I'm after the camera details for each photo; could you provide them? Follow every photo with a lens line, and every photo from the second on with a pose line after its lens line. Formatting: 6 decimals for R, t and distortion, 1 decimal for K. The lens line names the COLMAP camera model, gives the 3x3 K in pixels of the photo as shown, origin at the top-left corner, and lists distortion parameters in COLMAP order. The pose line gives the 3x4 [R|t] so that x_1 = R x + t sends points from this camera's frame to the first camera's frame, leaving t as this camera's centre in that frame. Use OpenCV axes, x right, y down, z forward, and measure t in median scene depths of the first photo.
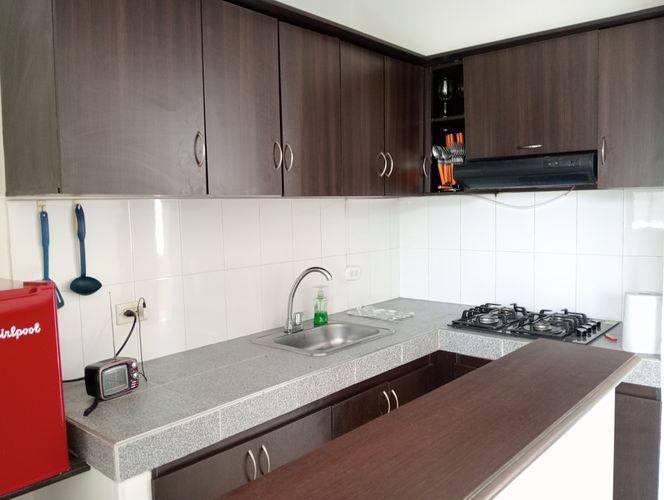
lens RADIAL K [[536.9, 0, 332.0], [0, 536.9, 250.0], [0, 0, 1]] dist [0.105384, -0.224871]
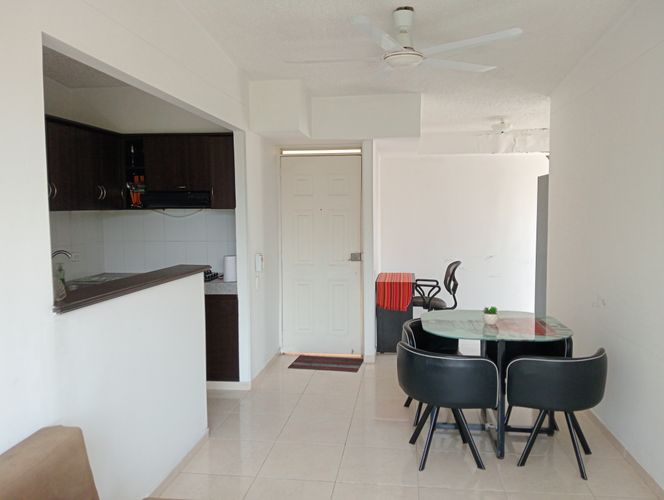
lens RADIAL K [[536.9, 0, 332.0], [0, 536.9, 250.0], [0, 0, 1]] dist [0.105384, -0.224871]
pose [[0.832815, -0.028247, 0.552830, -0.253088], [0.035182, 0.999379, -0.001936, 0.060297], [-0.552432, 0.021062, 0.833292, -0.884913]]
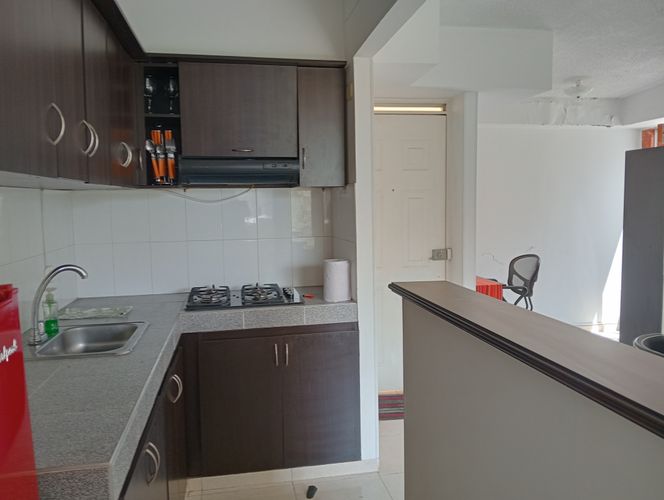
lens RADIAL K [[543.6, 0, 332.0], [0, 543.6, 250.0], [0, 0, 1]] dist [0.101315, -0.192998]
pose [[0.614907, -0.061834, 0.786172, -0.441743], [0.064555, 0.997522, 0.027964, 0.009150], [-0.785953, 0.033556, 0.617375, 0.091030]]
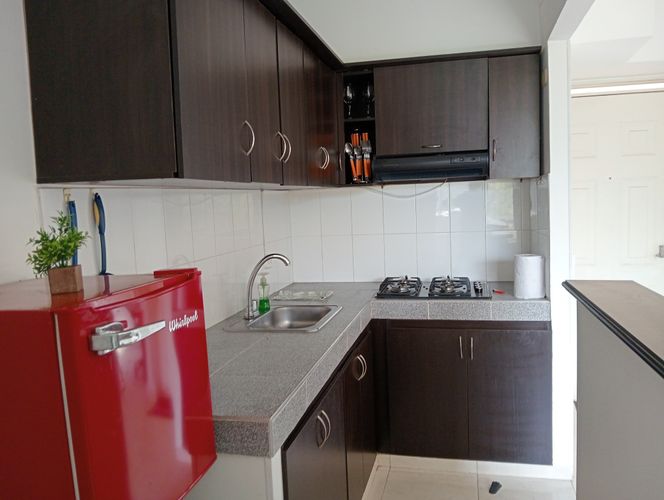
lens RADIAL K [[536.9, 0, 332.0], [0, 536.9, 250.0], [0, 0, 1]] dist [0.105384, -0.224871]
pose [[0.881674, -0.058714, 0.468191, -0.394885], [0.058266, 0.998181, 0.015455, 0.013290], [-0.468247, 0.013653, 0.883492, 0.014551]]
